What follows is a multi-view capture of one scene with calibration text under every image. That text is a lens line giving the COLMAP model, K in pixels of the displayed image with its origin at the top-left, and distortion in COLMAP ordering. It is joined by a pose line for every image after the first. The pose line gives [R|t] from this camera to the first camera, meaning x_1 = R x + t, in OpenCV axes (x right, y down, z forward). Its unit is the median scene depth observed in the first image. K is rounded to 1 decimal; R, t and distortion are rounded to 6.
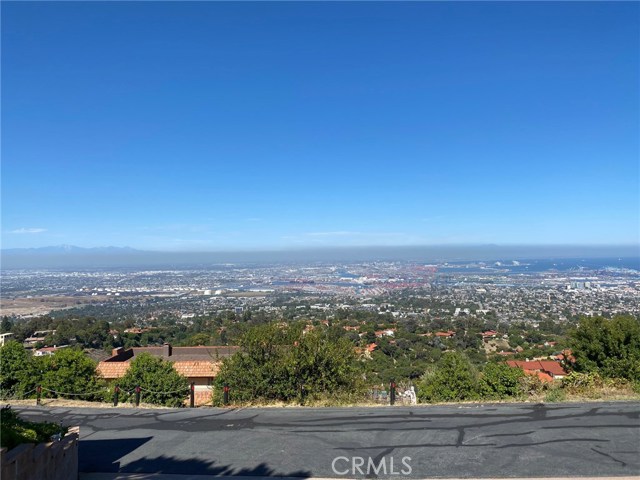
lens RADIAL K [[488.0, 0, 321.5], [0, 488.0, 235.4], [0, 0, 1]] dist [0.043080, -0.042803]
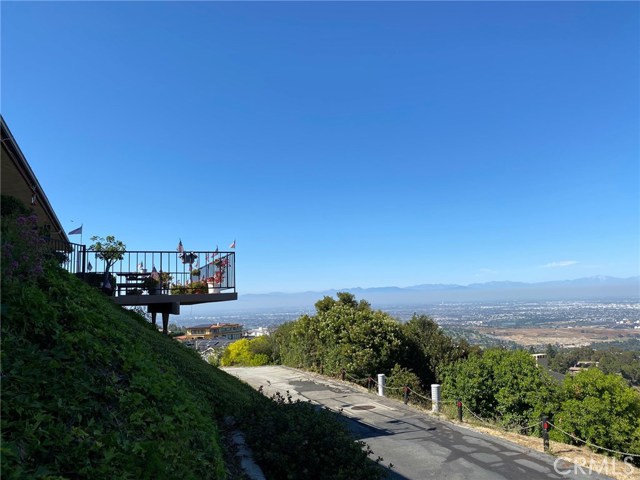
lens RADIAL K [[489.5, 0, 320.0], [0, 489.5, 240.0], [0, 0, 1]] dist [0.003066, -0.000937]
pose [[0.541596, -0.106612, -0.833851, -0.143603], [0.060830, 0.994295, -0.087615, 0.088897], [0.838435, -0.003271, 0.544992, 0.320158]]
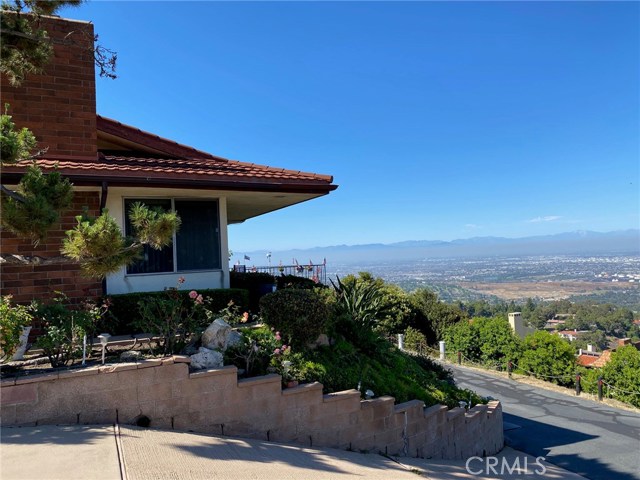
lens RADIAL K [[488.0, 0, 321.5], [0, 488.0, 235.4], [0, 0, 1]] dist [0.043080, -0.042803]
pose [[0.568480, -0.048539, -0.821264, 0.062208], [0.072674, 0.997318, -0.008639, 0.008796], [0.819481, -0.054773, 0.570483, 0.049590]]
